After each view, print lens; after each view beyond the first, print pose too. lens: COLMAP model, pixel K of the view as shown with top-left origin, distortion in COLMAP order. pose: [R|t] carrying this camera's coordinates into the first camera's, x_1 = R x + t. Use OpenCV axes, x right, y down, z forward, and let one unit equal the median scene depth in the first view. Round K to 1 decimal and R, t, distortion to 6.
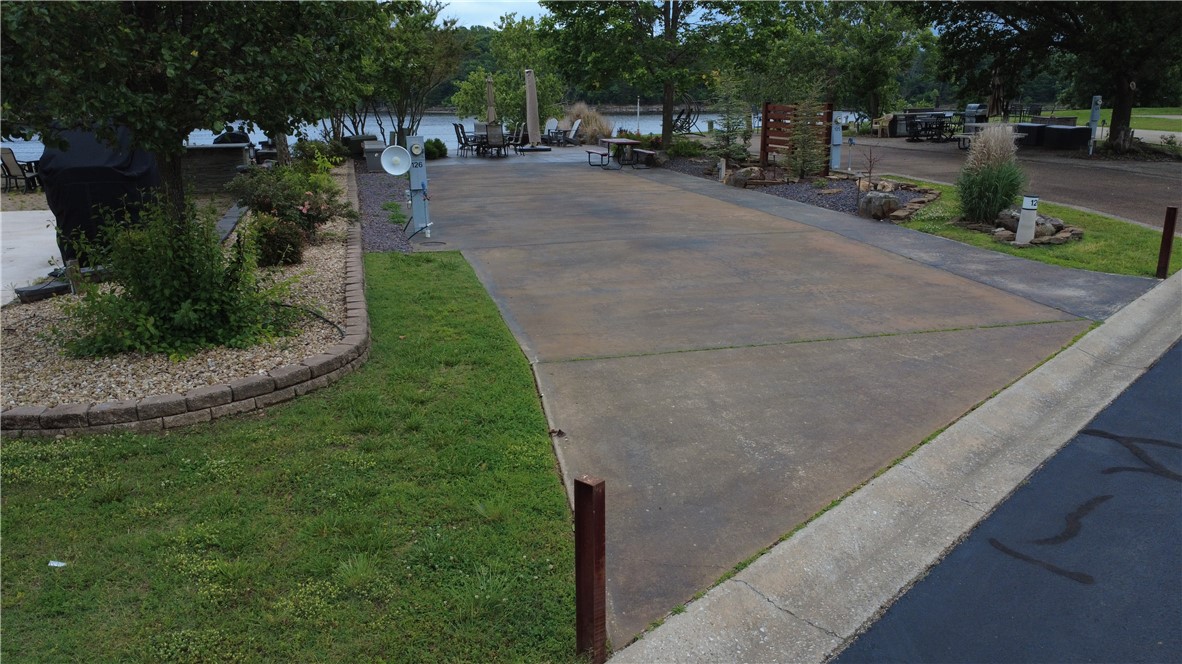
lens RADIAL K [[889.5, 0, 588.8], [0, 889.5, 333.4], [0, 0, 1]] dist [0.007449, -0.009511]
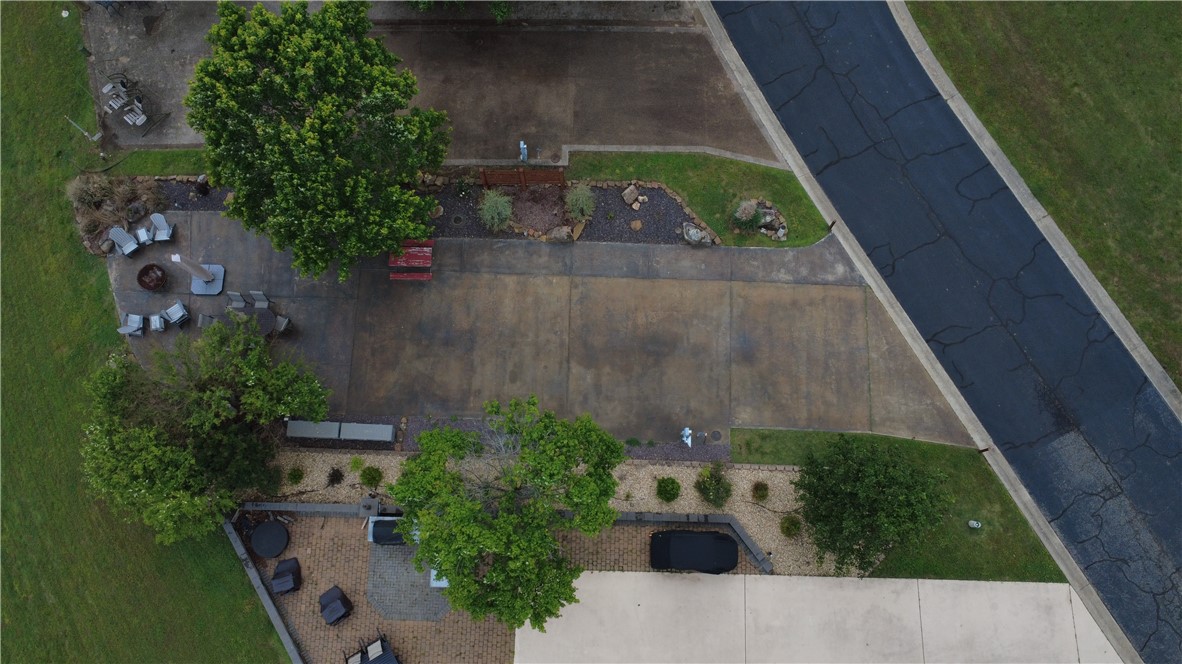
lens RADIAL K [[889.5, 0, 593.8], [0, 889.5, 339.2], [0, 0, 1]] dist [0.007449, -0.009511]
pose [[0.292991, -0.924398, 0.244222, -0.760642], [0.267888, 0.324569, 0.907134, -3.059695], [-0.917819, -0.200358, 0.342731, 0.590274]]
